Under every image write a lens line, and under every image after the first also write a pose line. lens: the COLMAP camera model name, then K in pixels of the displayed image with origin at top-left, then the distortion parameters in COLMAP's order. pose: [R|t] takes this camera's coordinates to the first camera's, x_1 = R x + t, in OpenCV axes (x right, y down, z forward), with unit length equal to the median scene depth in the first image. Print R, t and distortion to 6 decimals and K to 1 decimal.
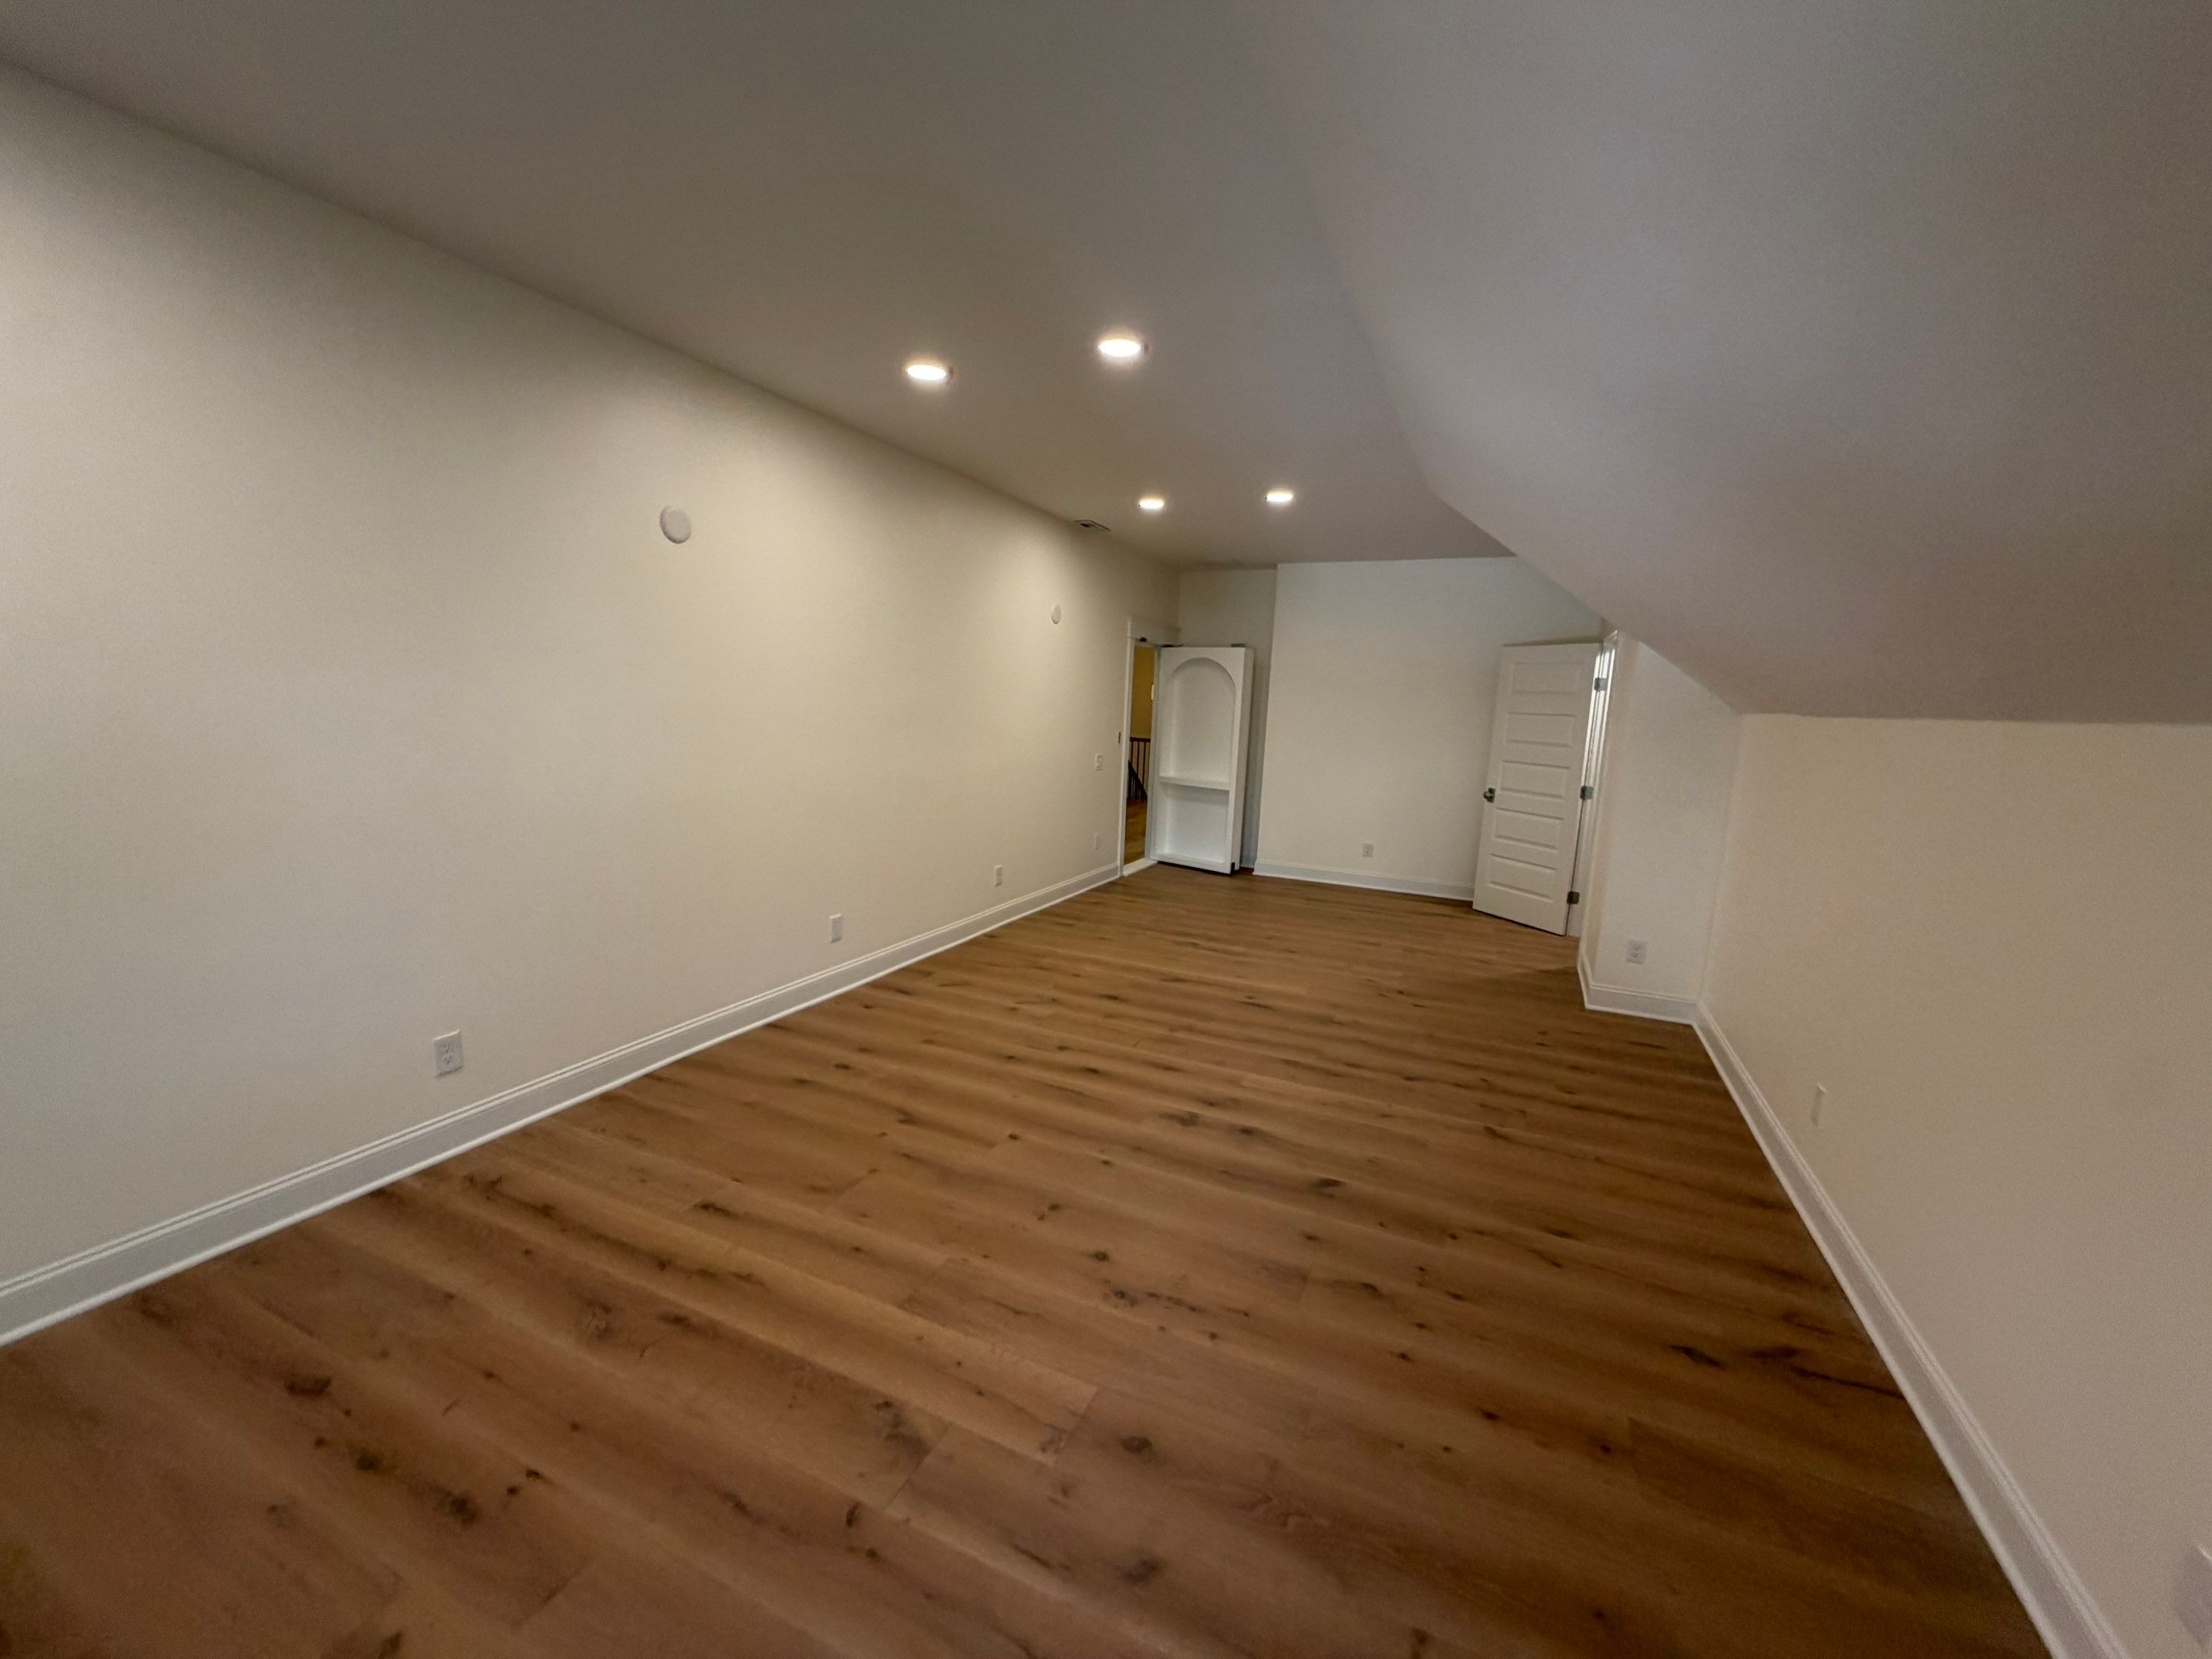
lens RADIAL K [[879.9, 0, 1103.6], [0, 879.9, 835.6], [0, 0, 1]] dist [0.000557, 0.000156]
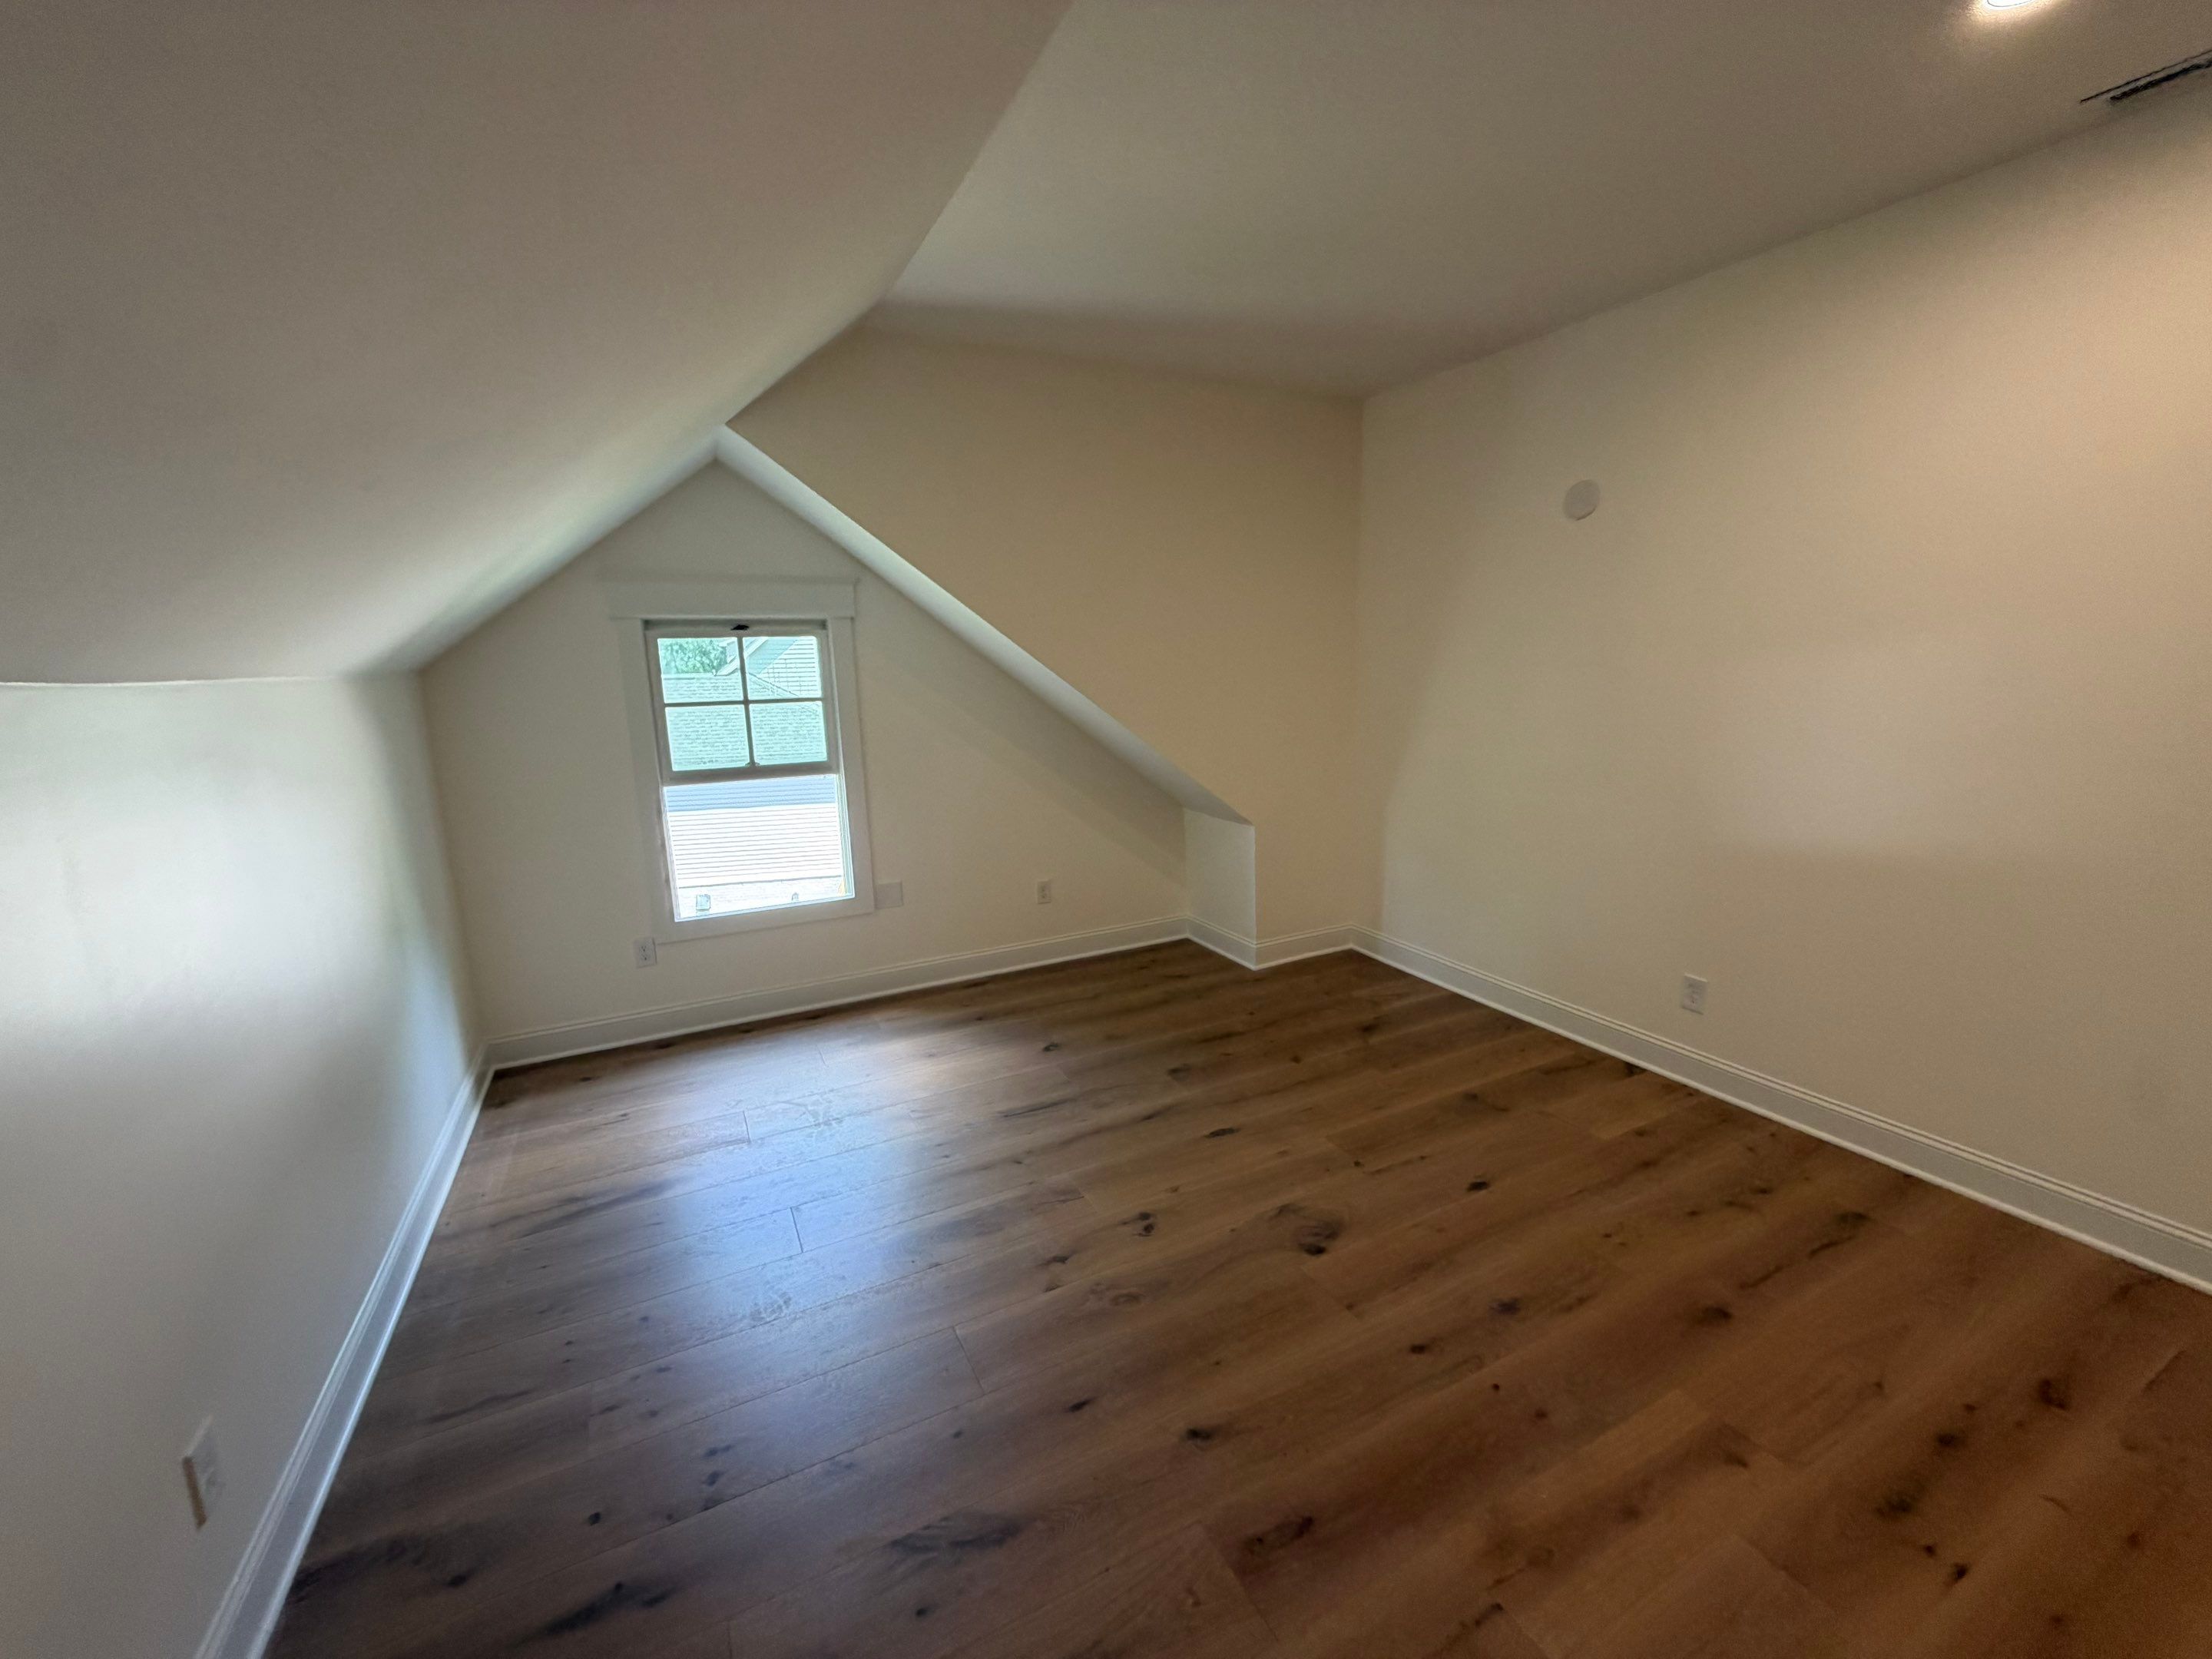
lens RADIAL K [[879.9, 0, 1106.3], [0, 879.9, 829.7], [0, 0, 1]] dist [0.000557, 0.000156]
pose [[-0.623486, 0.121553, -0.772328, 0.219961], [-0.122637, 0.960407, 0.250156, -0.046077], [0.772156, 0.250685, -0.583894, 0.313834]]
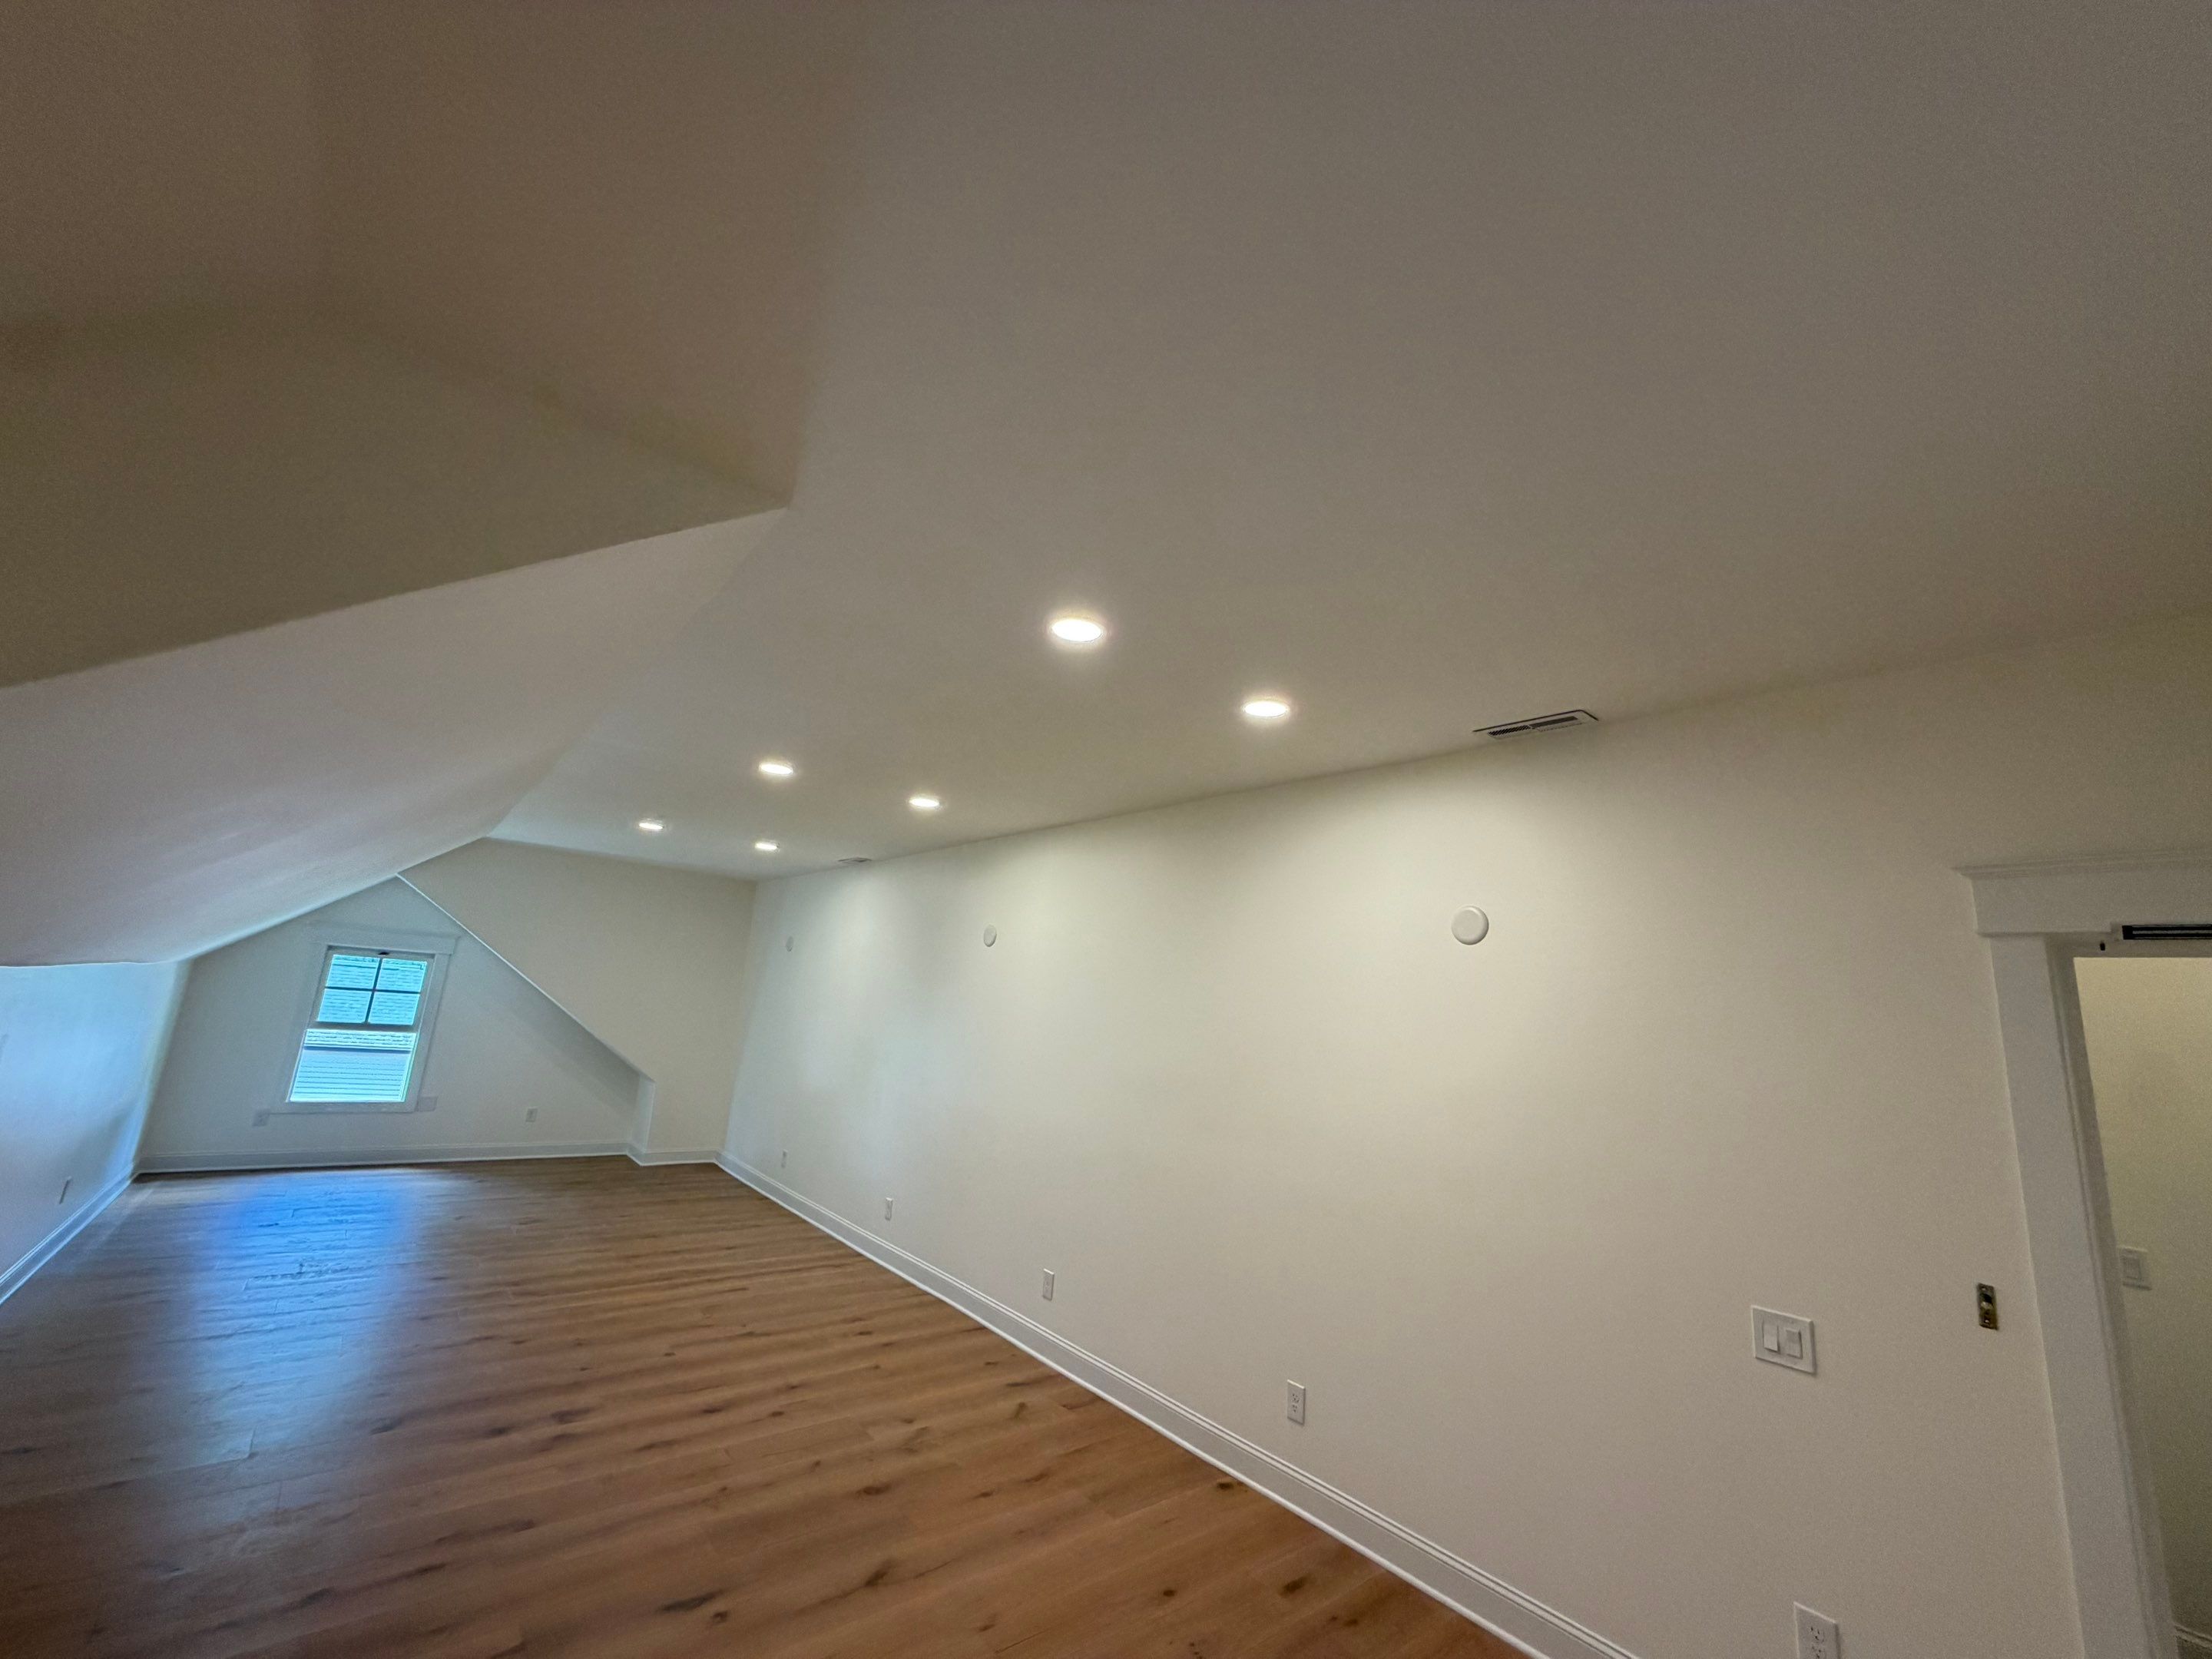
lens RADIAL K [[879.9, 0, 1103.3], [0, 879.9, 834.0], [0, 0, 1]] dist [0.000557, 0.000156]
pose [[-0.428521, -0.252364, -0.867572, 0.812495], [-0.232088, 0.958728, -0.164244, -0.287852], [0.873215, 0.130971, -0.469406, 1.754222]]
